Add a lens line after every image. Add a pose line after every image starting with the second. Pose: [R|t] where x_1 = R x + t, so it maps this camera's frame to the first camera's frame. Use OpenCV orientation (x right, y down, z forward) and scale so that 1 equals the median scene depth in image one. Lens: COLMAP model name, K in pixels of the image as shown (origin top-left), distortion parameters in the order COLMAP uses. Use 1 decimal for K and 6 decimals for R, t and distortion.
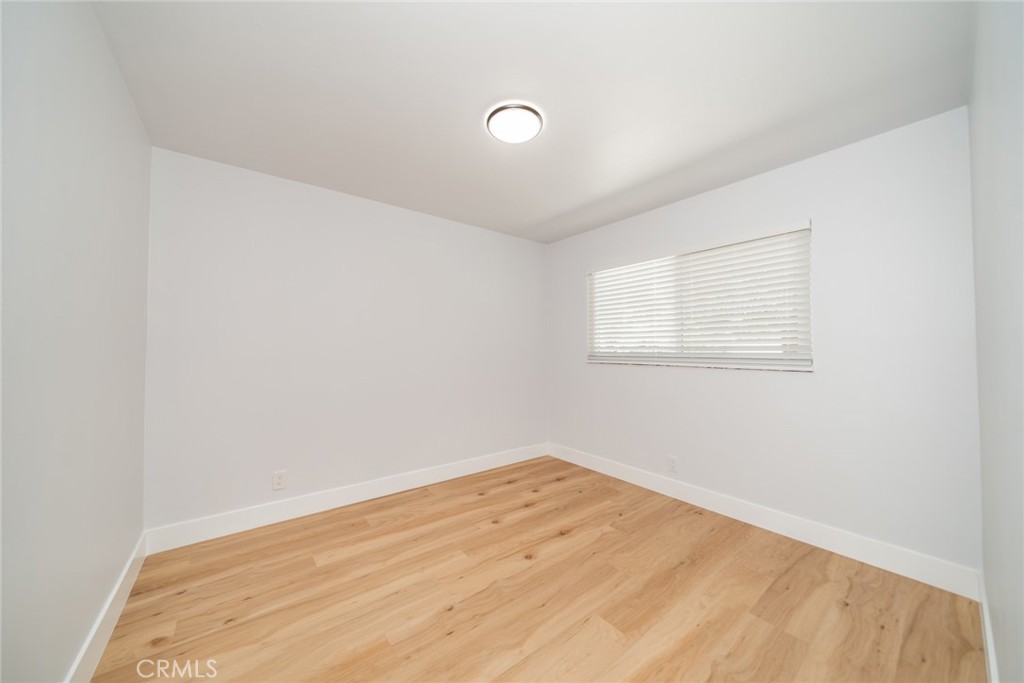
lens RADIAL K [[349.1, 0, 512.0], [0, 349.1, 341.5], [0, 0, 1]] dist [-0.001123, -0.000065]
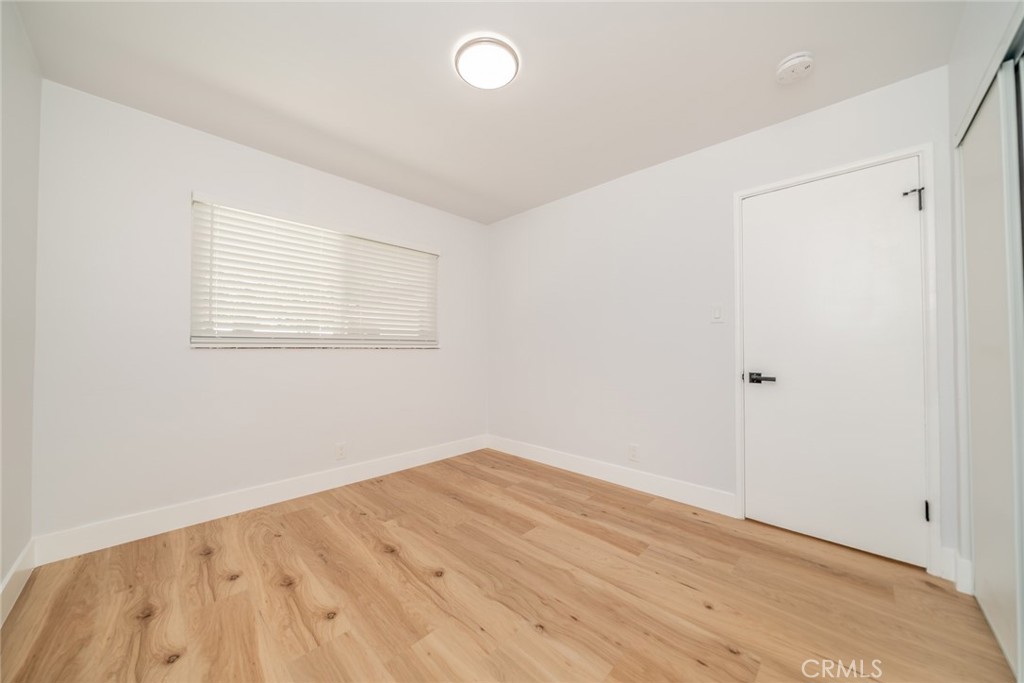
lens RADIAL K [[359.0, 0, 512.0], [0, 359.0, 341.5], [0, 0, 1]] dist [0.000288, 0.000065]
pose [[-0.133878, 0.020688, 0.990782, -0.739763], [-0.020019, 0.999522, -0.023575, 0.084959], [-0.990796, -0.022991, -0.133400, 0.867791]]
